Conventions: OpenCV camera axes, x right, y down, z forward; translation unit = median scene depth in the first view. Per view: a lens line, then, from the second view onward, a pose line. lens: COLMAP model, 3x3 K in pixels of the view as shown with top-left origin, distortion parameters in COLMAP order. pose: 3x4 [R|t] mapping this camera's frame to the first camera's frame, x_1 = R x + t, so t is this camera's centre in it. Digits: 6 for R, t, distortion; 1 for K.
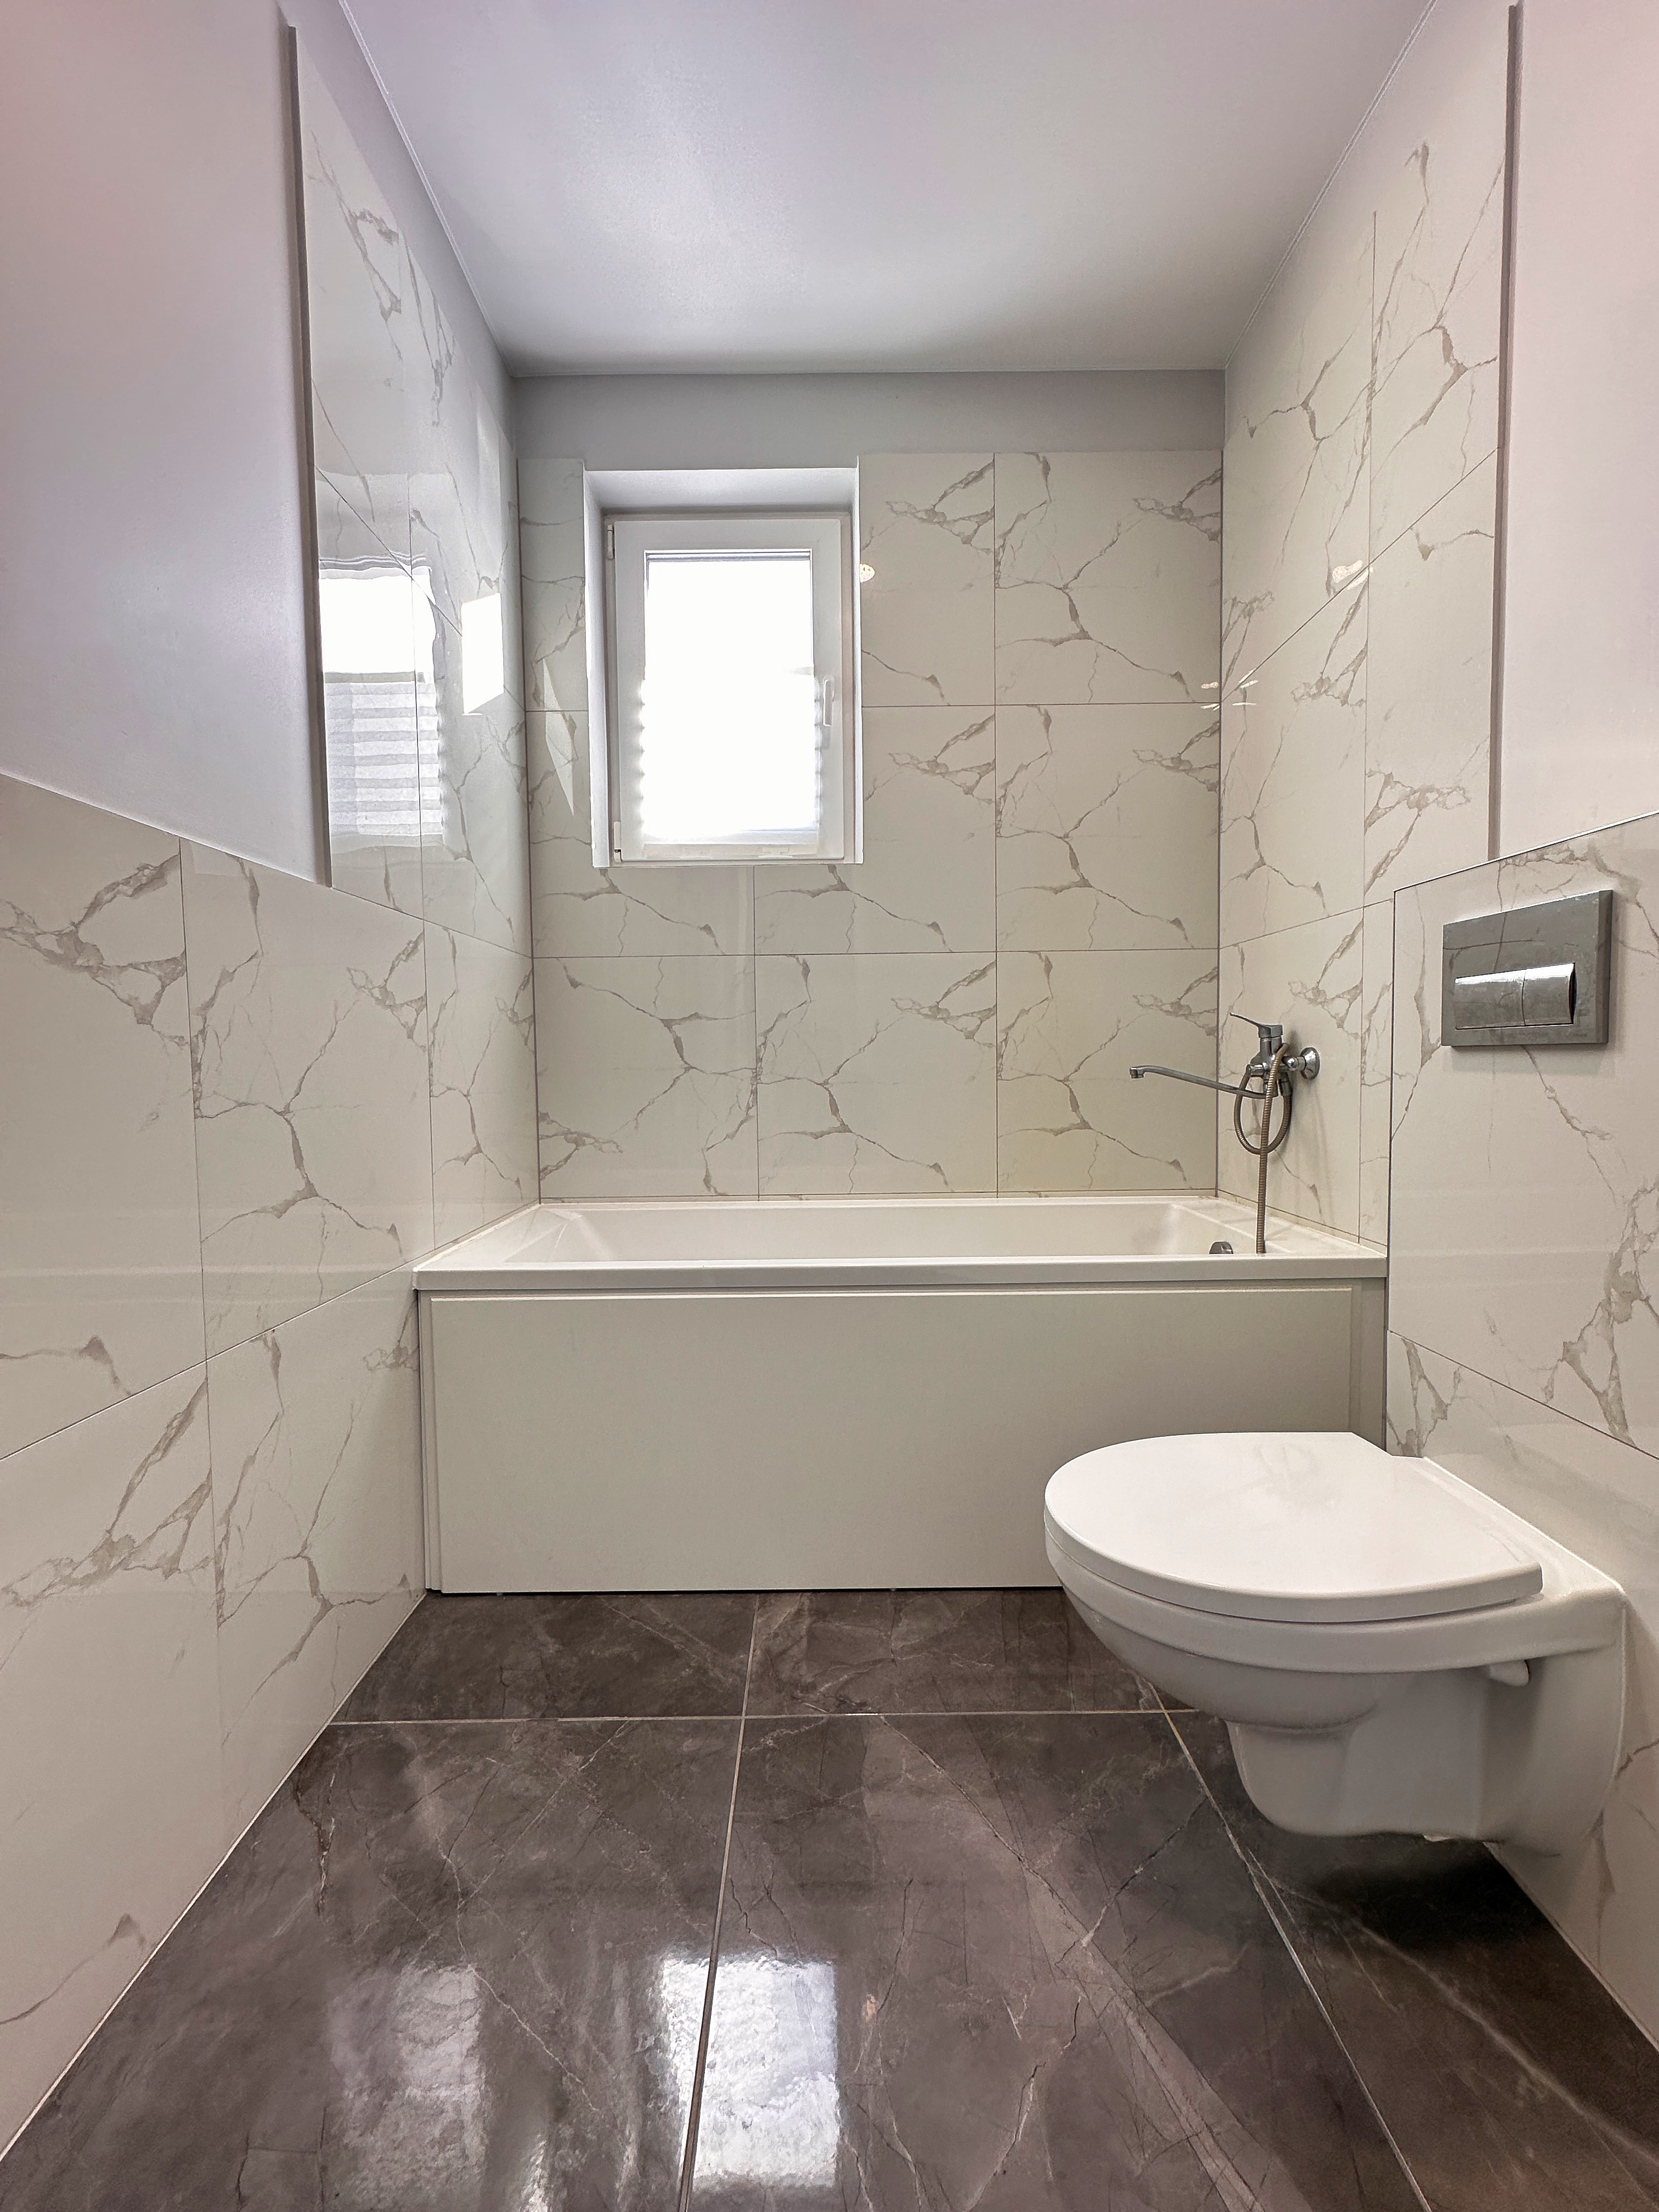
lens RADIAL K [[881.6, 0, 828.1], [0, 881.6, 1104.9], [0, 0, 1]] dist [-0.003389, 0.000953]
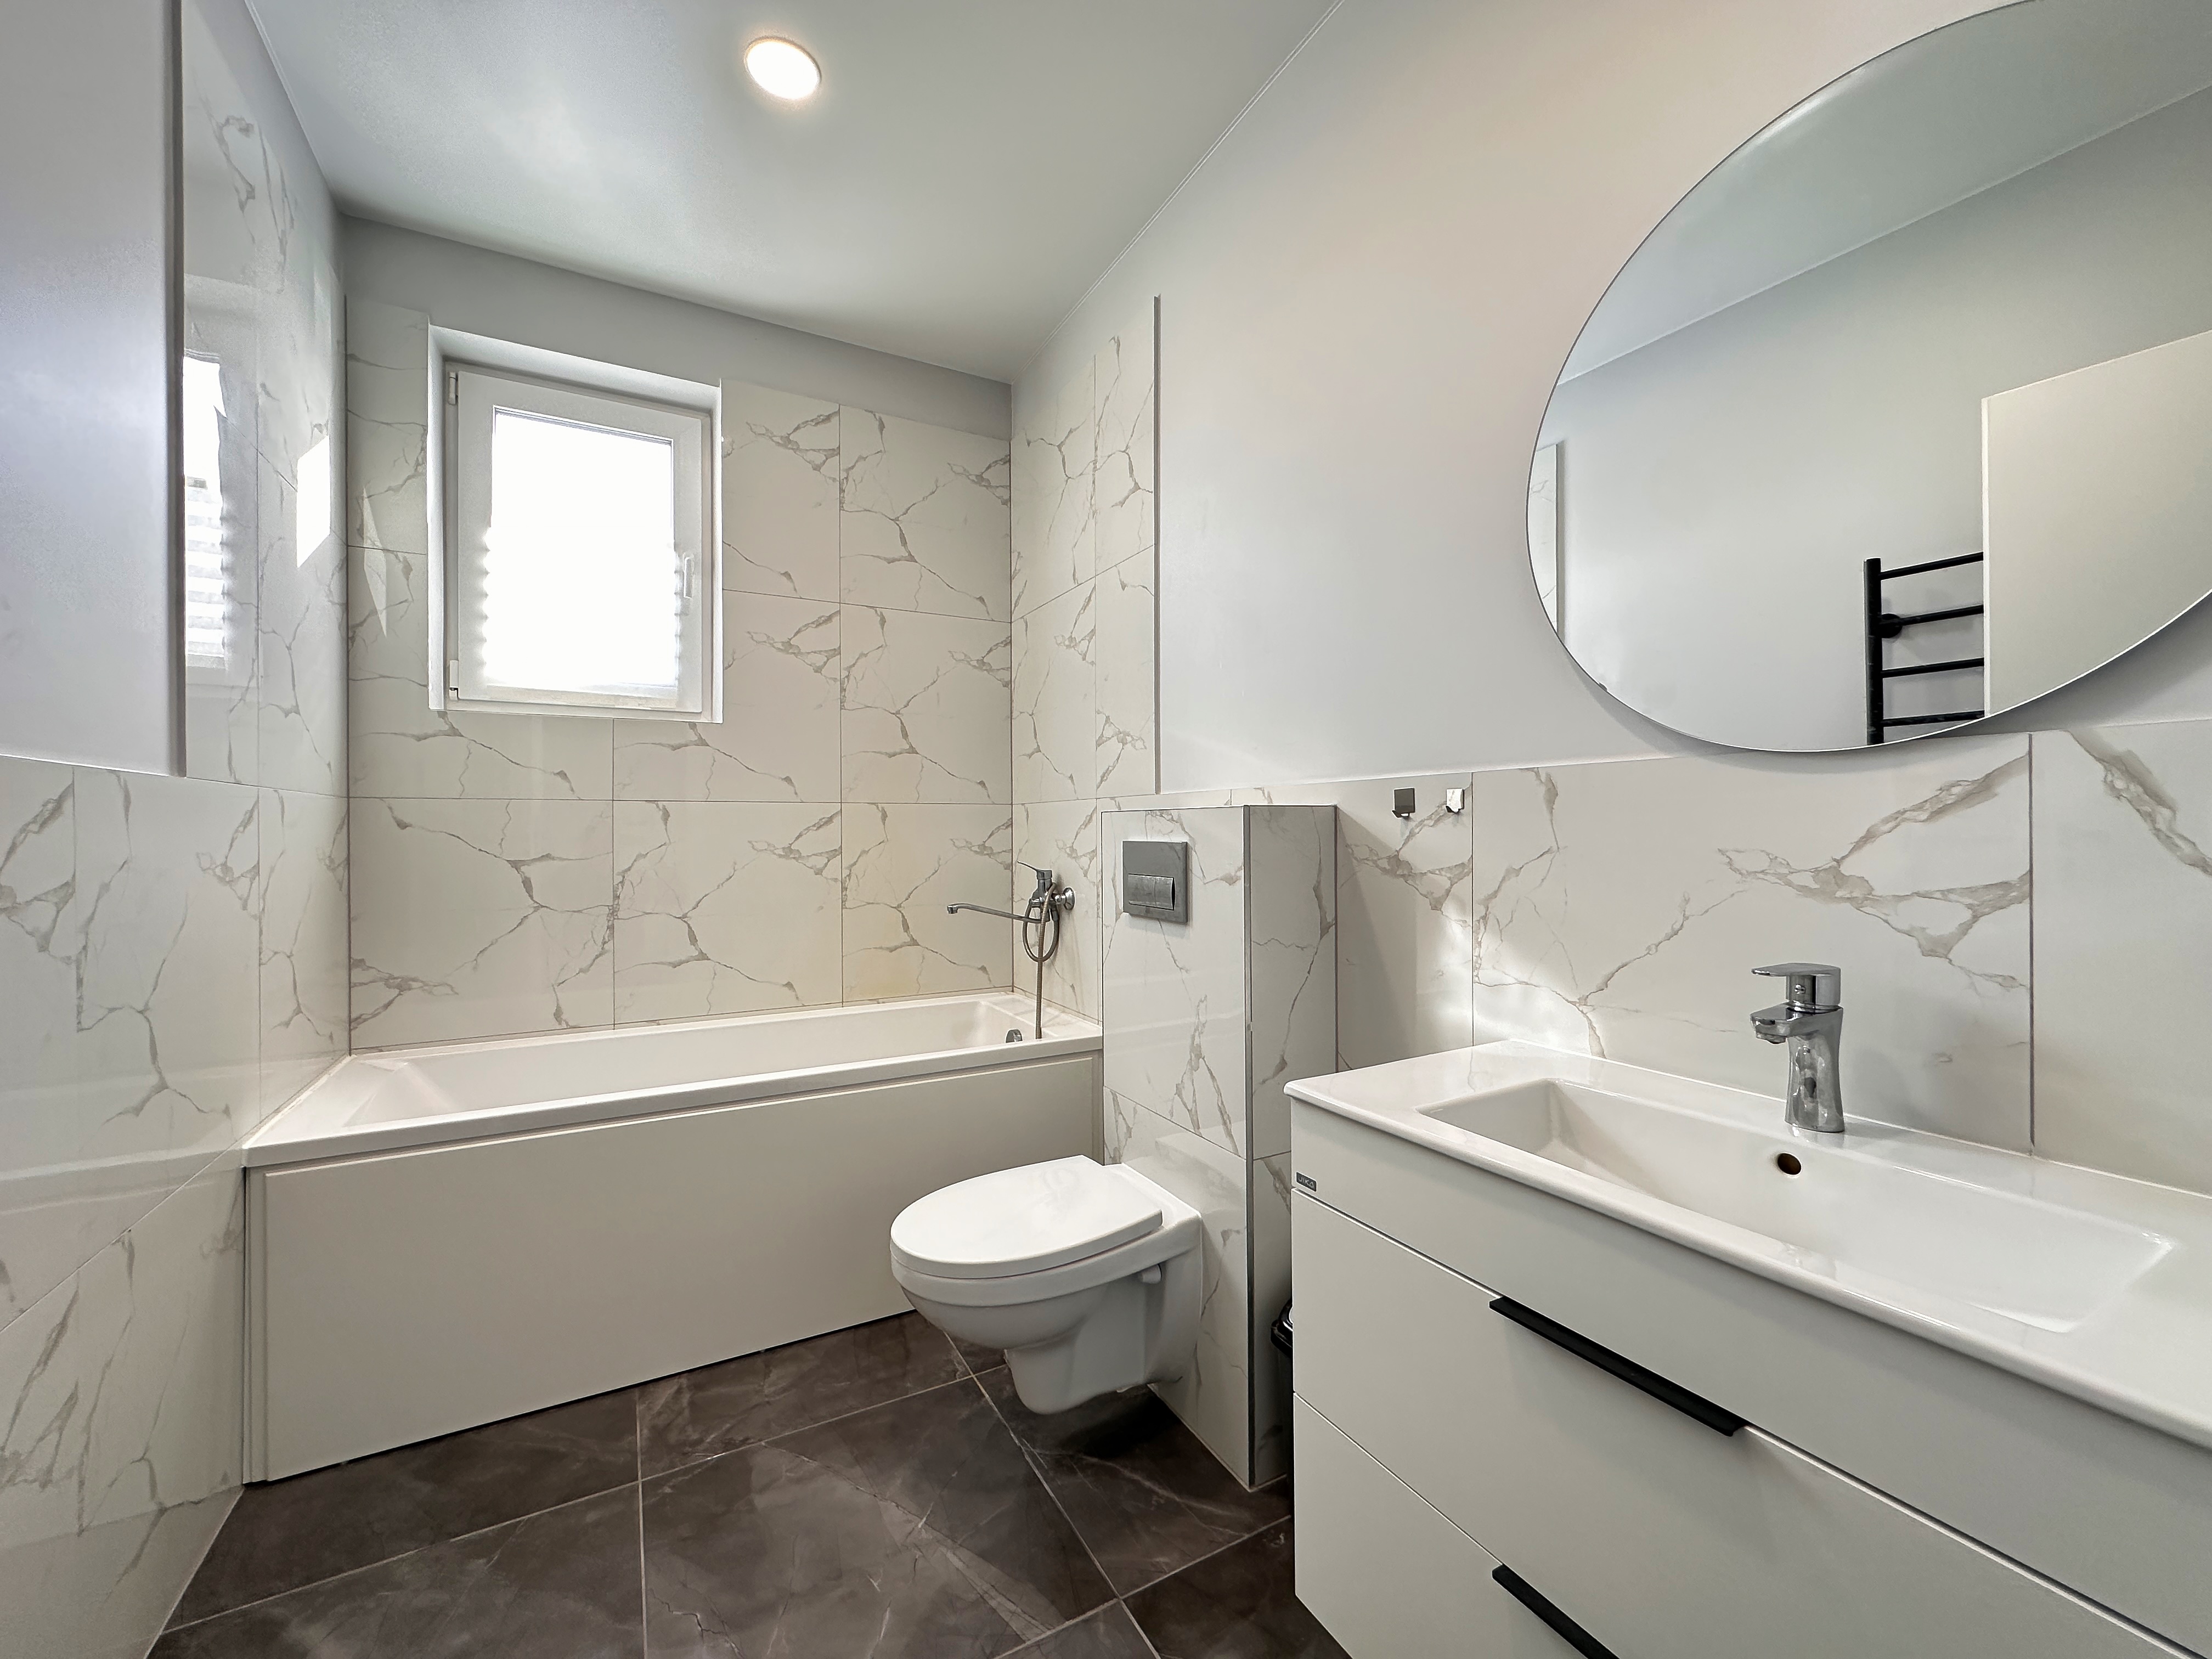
lens RADIAL K [[881.6, 0, 1105.1], [0, 881.6, 829.9], [0, 0, 1]] dist [-0.003389, 0.000953]
pose [[0.877740, 0.009018, 0.479052, -0.103386], [0.017039, 0.998603, -0.050017, -0.101868], [-0.478834, 0.052064, 0.876360, -0.339333]]
